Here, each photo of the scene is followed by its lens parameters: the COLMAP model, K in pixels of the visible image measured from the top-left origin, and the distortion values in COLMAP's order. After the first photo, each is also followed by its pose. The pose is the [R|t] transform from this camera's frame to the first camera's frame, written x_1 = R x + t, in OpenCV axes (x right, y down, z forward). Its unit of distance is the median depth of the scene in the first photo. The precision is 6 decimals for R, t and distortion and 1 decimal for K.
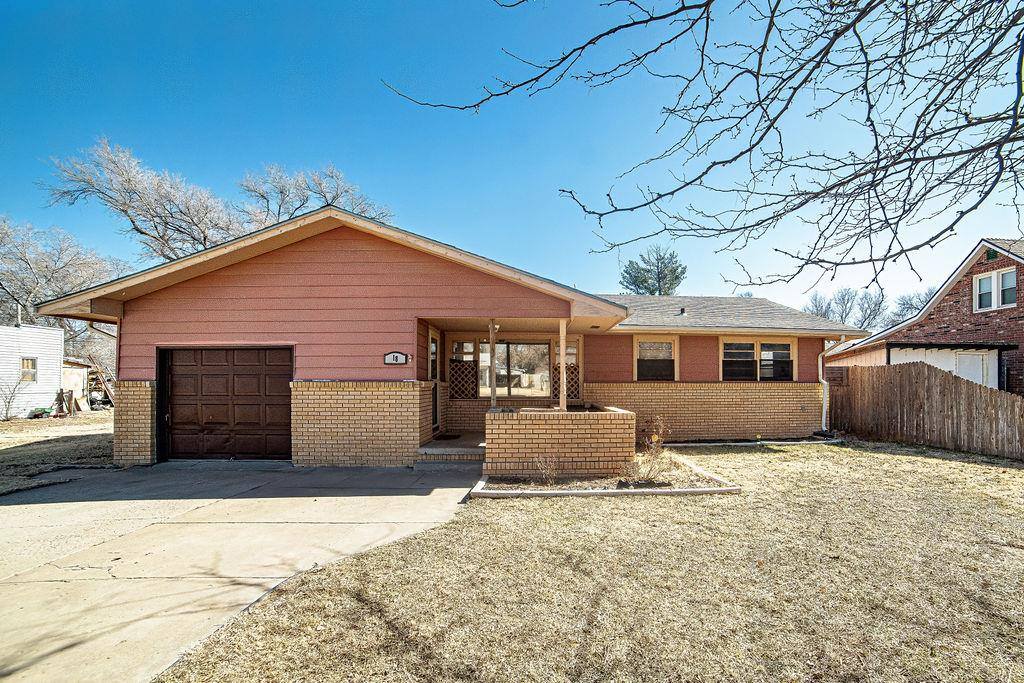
lens RADIAL K [[491.1, 0, 541.3], [0, 491.1, 367.0], [0, 0, 1]] dist [-0.087905, 0.000635]
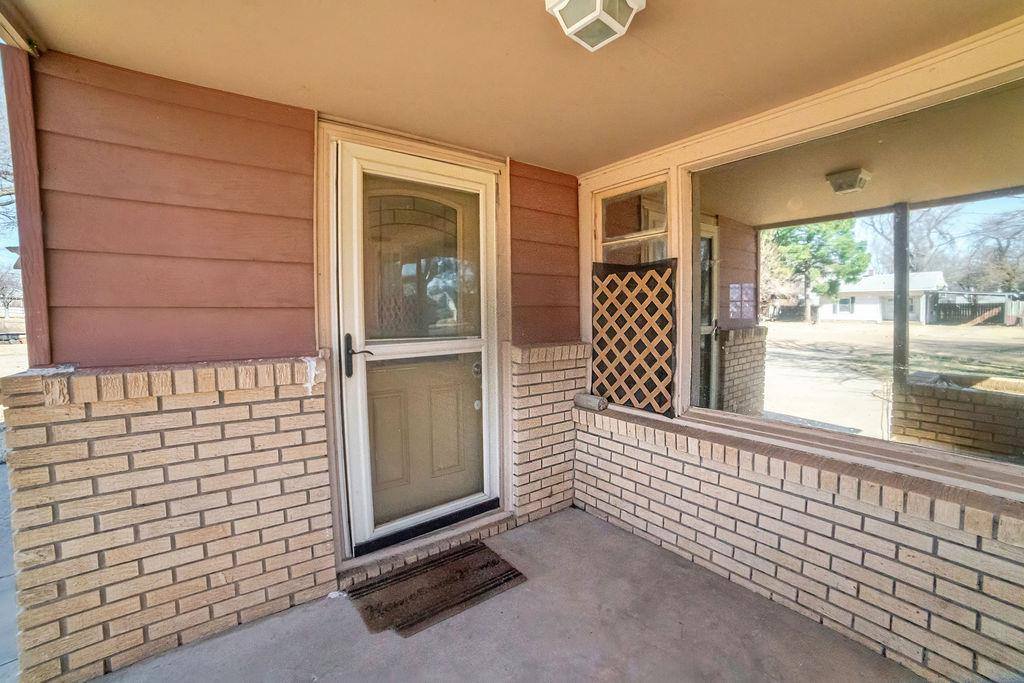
lens RADIAL K [[426.7, 0, 500.1], [0, 426.7, 341.7], [0, 0, 1]] dist [-0.120102, 0.045954]
pose [[0.551107, 0.057359, -0.832461, 0.000067], [0.030708, 0.995565, 0.088927, 0.007168], [0.833869, -0.074572, 0.546902, 1.020078]]
